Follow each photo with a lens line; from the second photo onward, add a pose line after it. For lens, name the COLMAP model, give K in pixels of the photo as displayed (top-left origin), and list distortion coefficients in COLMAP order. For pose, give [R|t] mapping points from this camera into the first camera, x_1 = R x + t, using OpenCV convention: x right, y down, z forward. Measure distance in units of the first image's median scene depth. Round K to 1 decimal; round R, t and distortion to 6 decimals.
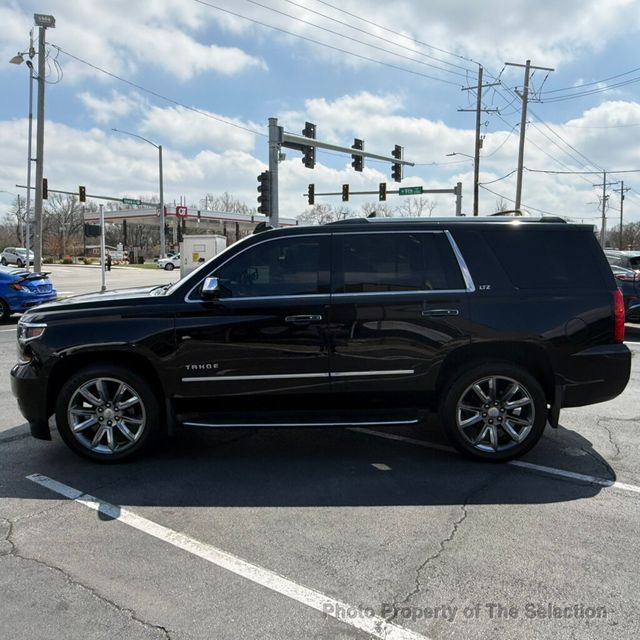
lens RADIAL K [[601.0, 0, 319.1], [0, 601.0, 317.8], [0, 0, 1]] dist [0.001467, 0.000000]
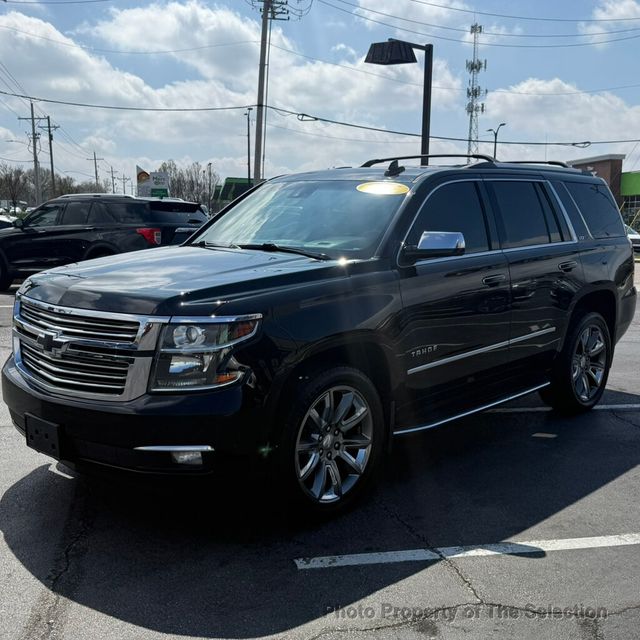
lens RADIAL K [[788.4, 0, 308.7], [0, 788.4, 331.0], [0, 0, 1]] dist [0.044766, 0.000000]
pose [[0.661438, -0.102634, 0.742944, -1.056380], [0.066500, 0.994716, 0.078211, -0.031863], [-0.747046, -0.002326, 0.664769, 0.474401]]
